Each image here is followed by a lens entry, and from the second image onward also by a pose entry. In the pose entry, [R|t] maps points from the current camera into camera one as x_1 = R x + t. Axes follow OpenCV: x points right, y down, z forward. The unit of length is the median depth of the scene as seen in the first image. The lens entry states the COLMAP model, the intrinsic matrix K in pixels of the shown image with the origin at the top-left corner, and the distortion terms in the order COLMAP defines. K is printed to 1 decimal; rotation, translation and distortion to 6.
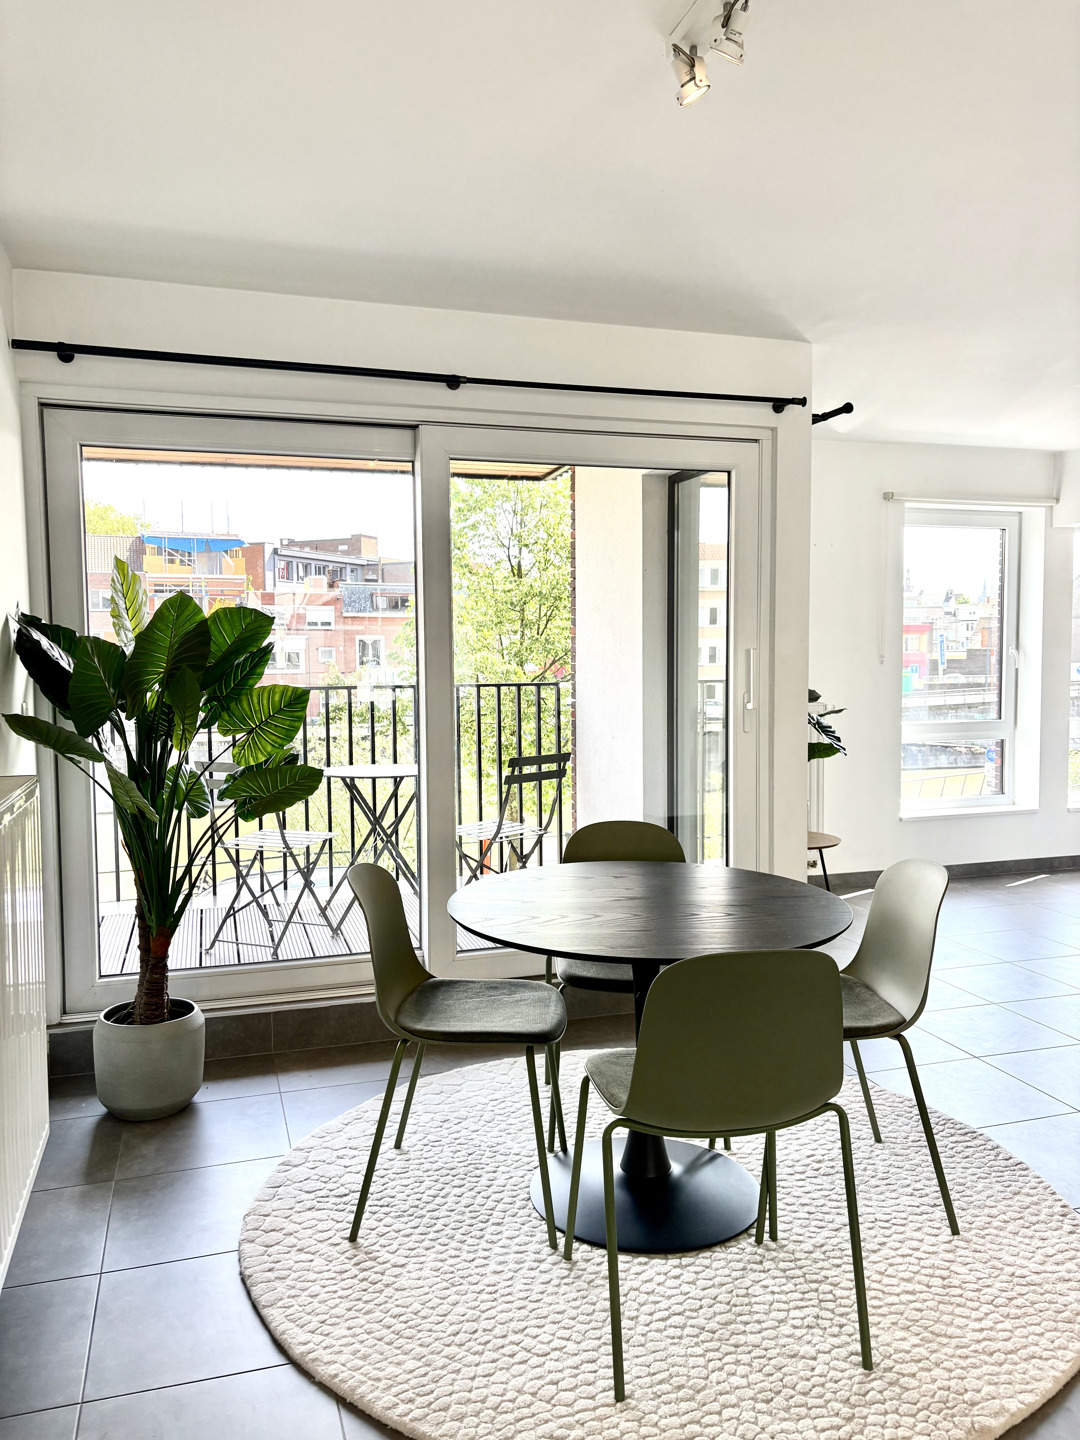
lens RADIAL K [[1083.3, 0, 539.6], [0, 1083.3, 722.4], [0, 0, 1]] dist [0.014054, -0.003903]
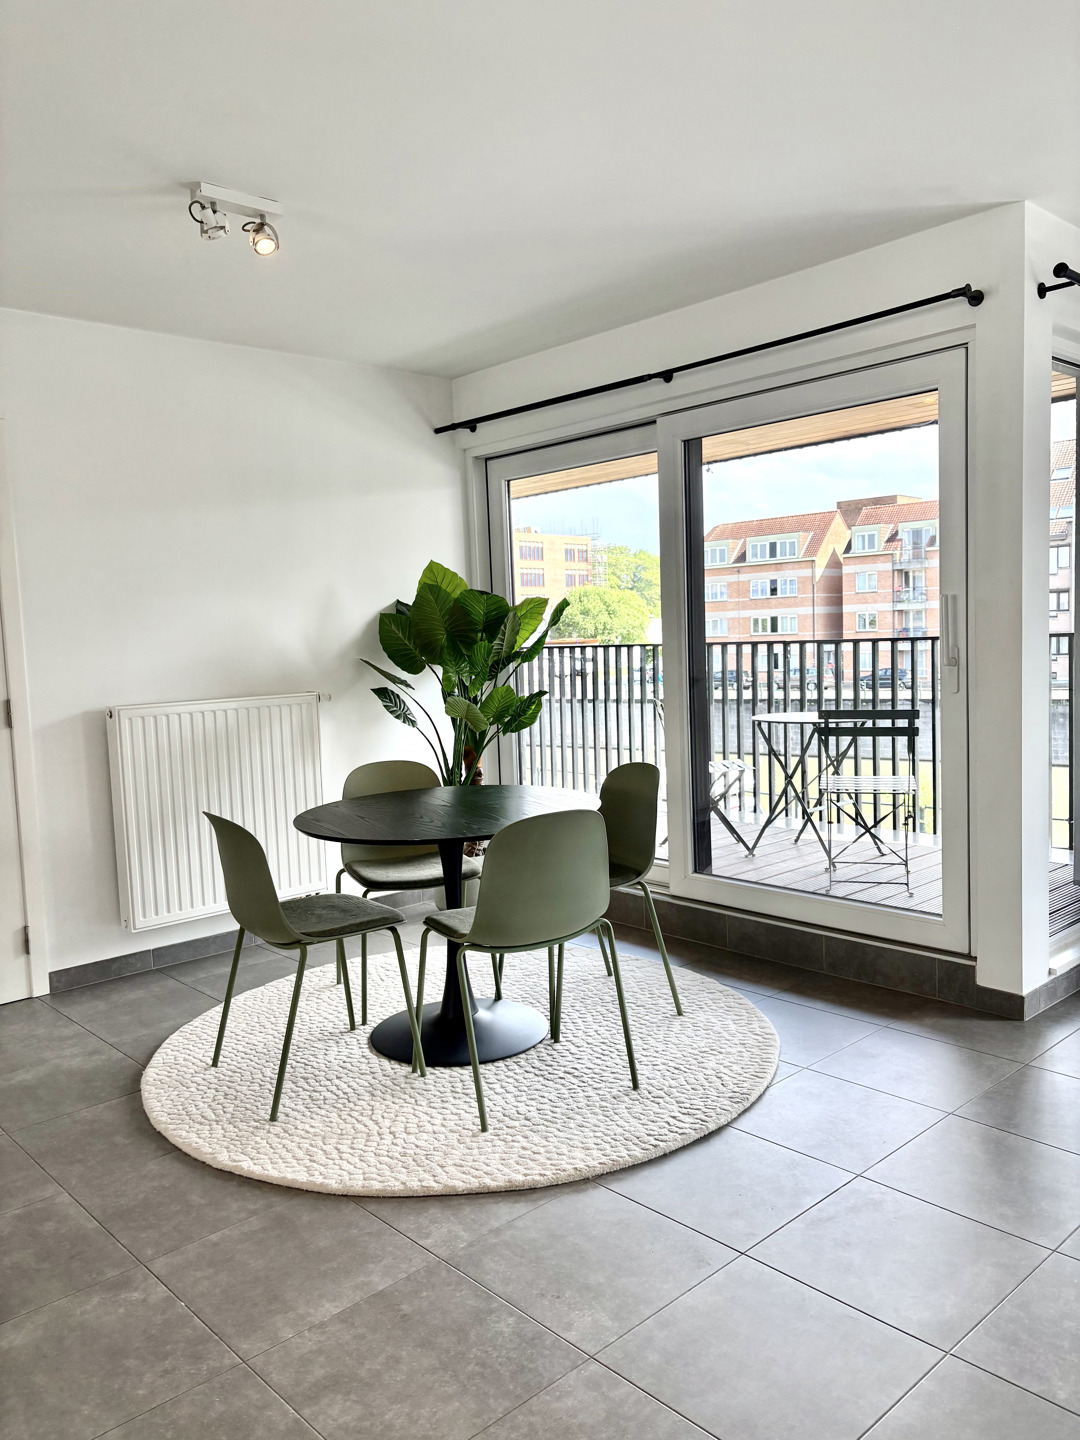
lens RADIAL K [[1083.3, 0, 539.6], [0, 1083.3, 722.4], [0, 0, 1]] dist [0.014054, -0.003903]
pose [[0.413230, 0.070810, -0.907870, 0.792109], [-0.022864, 0.997465, 0.067391, -0.017849], [0.910340, -0.007090, 0.413801, 0.337022]]
